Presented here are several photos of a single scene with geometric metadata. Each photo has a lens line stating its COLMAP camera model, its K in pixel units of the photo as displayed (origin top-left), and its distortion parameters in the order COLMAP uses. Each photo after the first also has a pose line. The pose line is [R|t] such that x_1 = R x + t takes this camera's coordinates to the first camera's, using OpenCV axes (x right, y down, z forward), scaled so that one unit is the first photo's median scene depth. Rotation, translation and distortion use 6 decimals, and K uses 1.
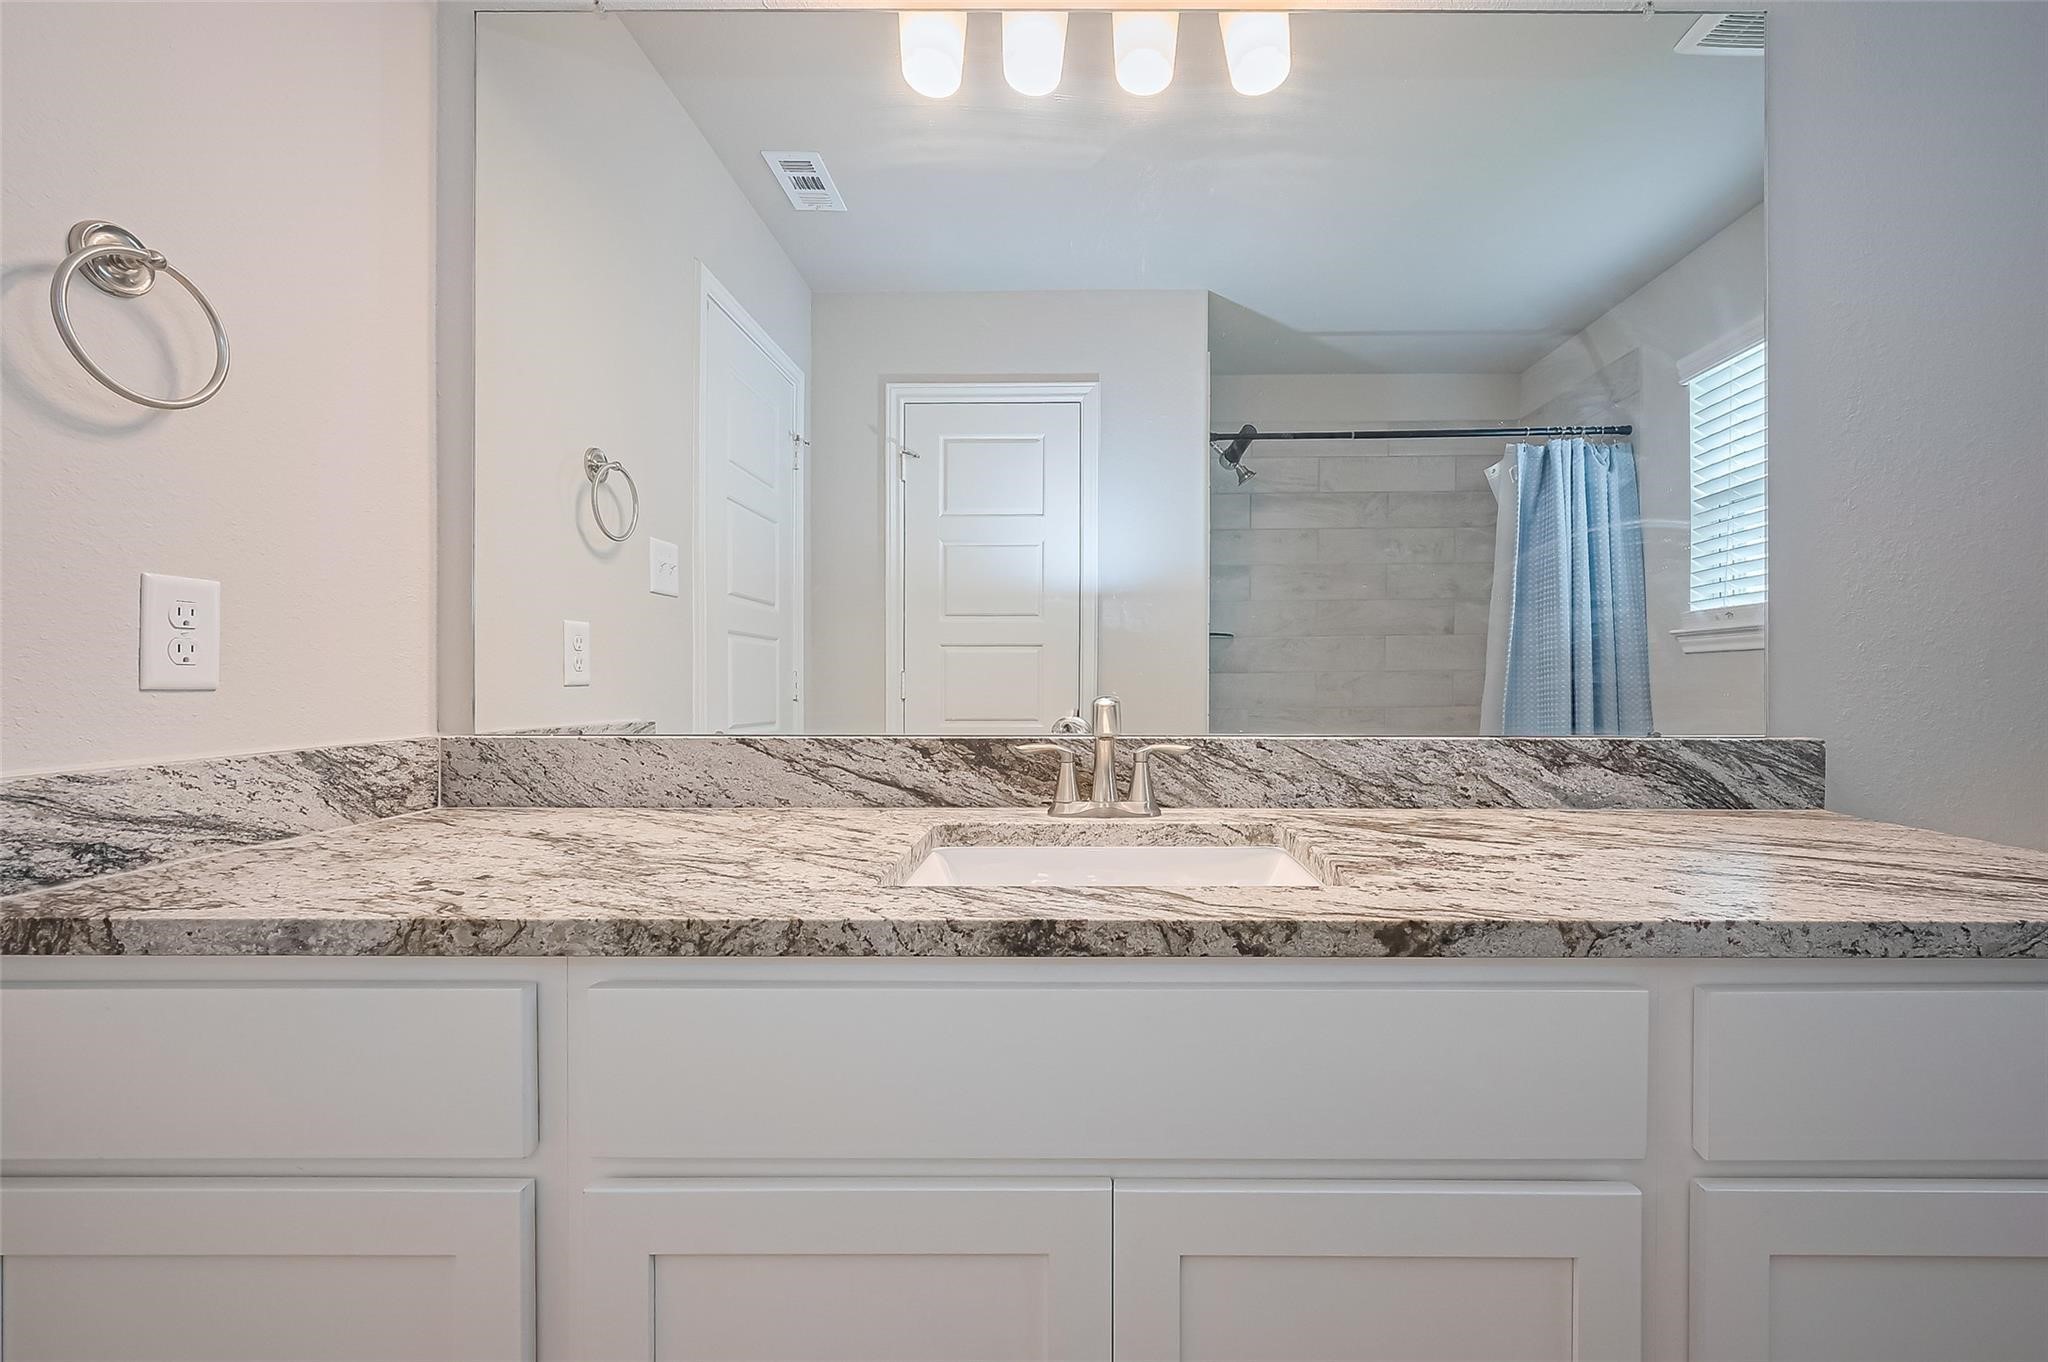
lens RADIAL K [[823.7, 0, 1029.0], [0, 823.7, 666.0], [0, 0, 1]] dist [-0.000478, 0.000322]
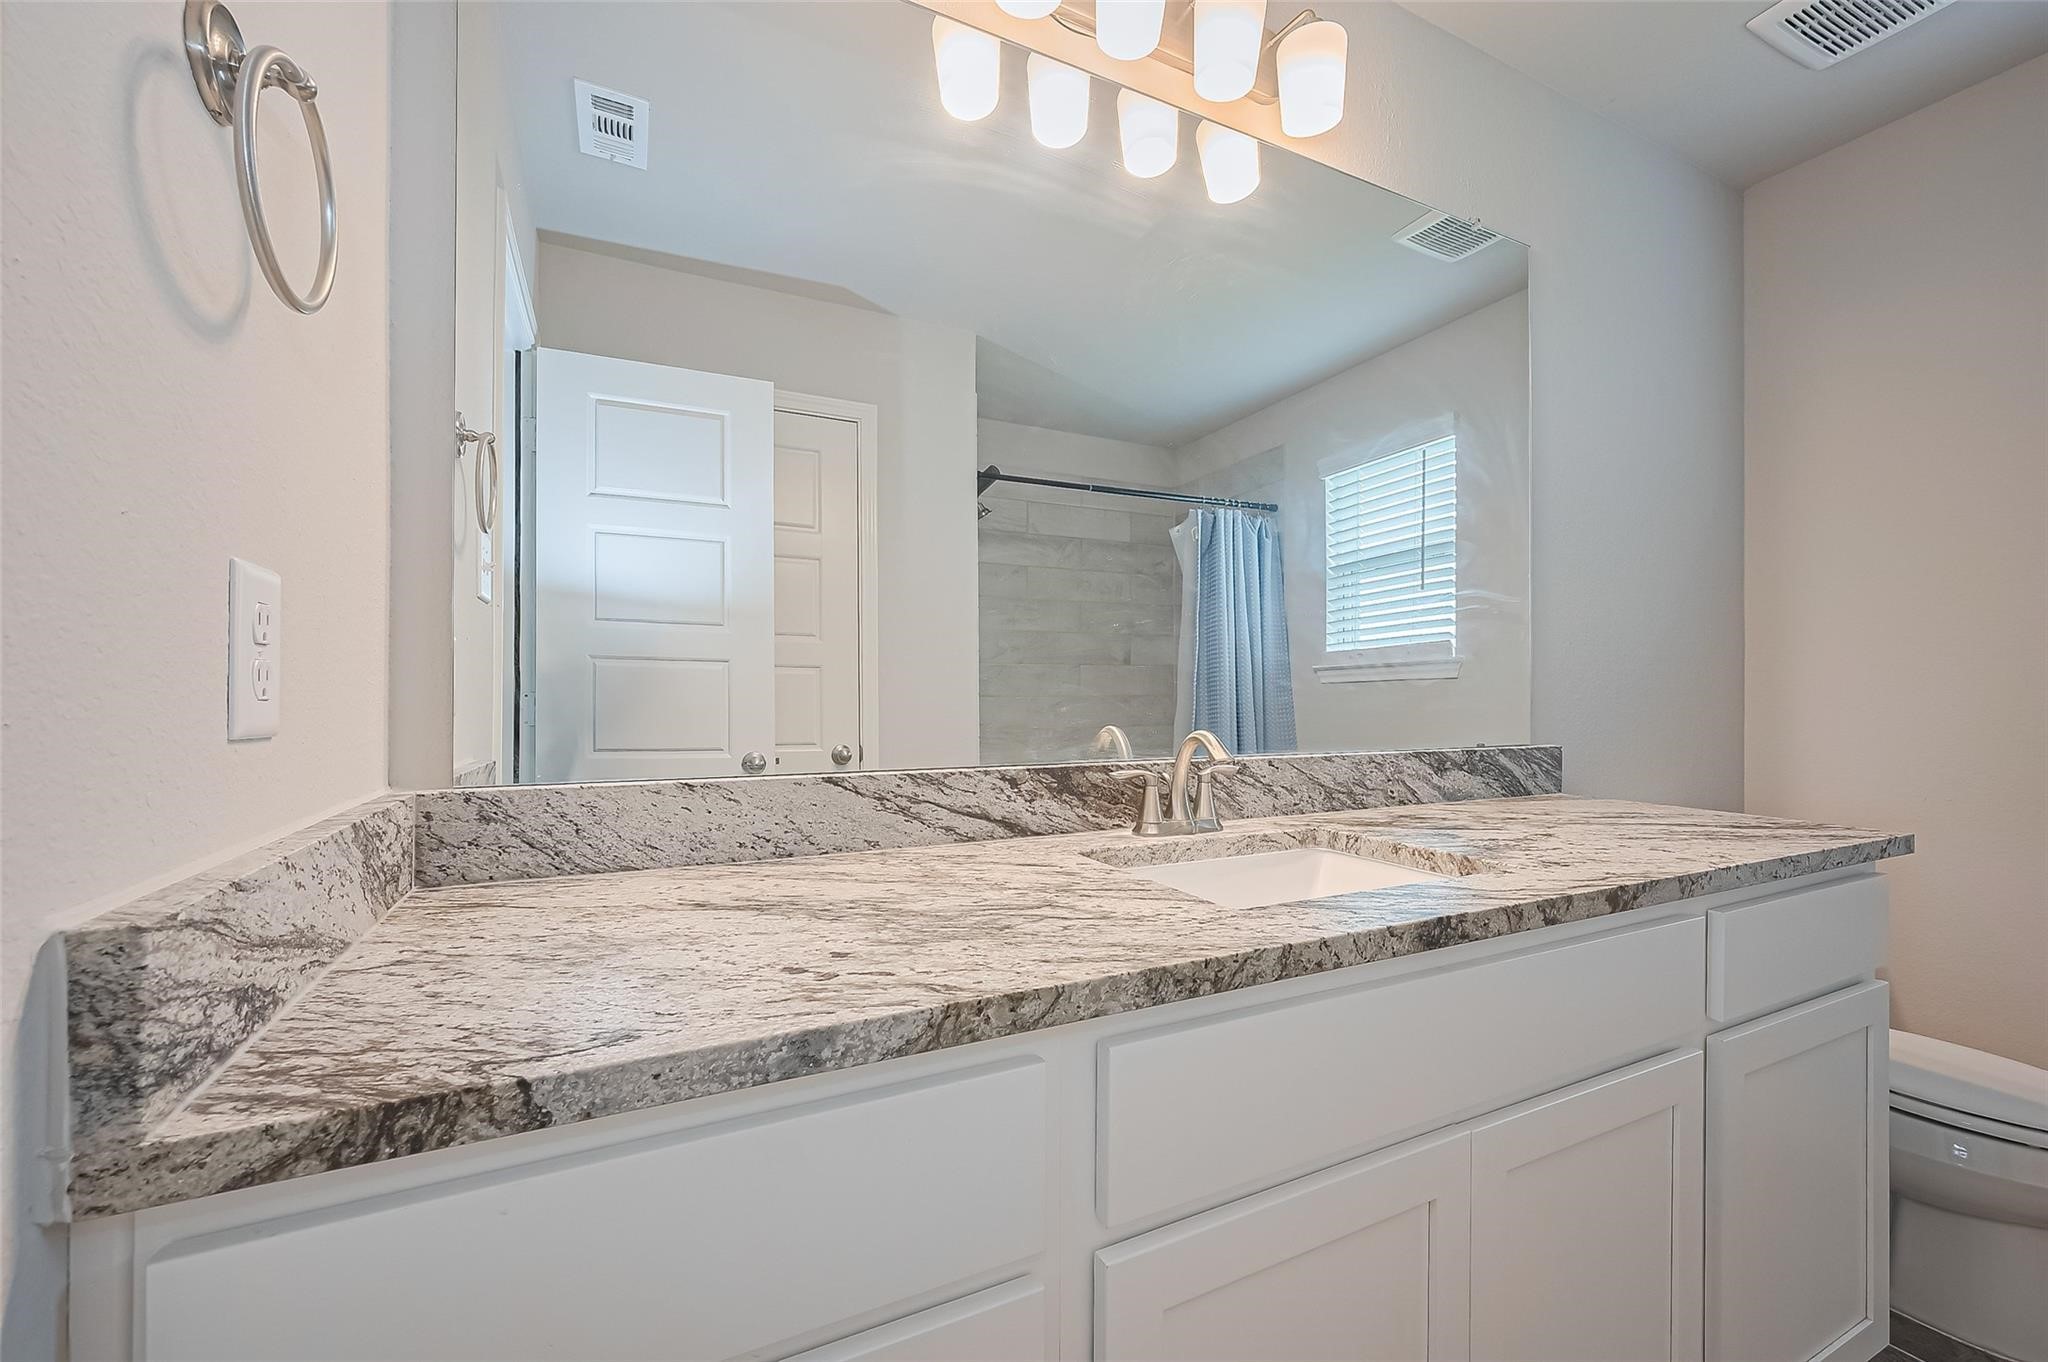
lens RADIAL K [[807.6, 0, 1028.3], [0, 807.6, 690.6], [0, 0, 1]] dist [-0.000119, -0.000120]
pose [[0.898508, 0.003161, 0.438945, -0.539575], [-0.004616, 0.999987, 0.002248, -0.009279], [-0.438932, -0.004047, 0.898511, 0.113386]]
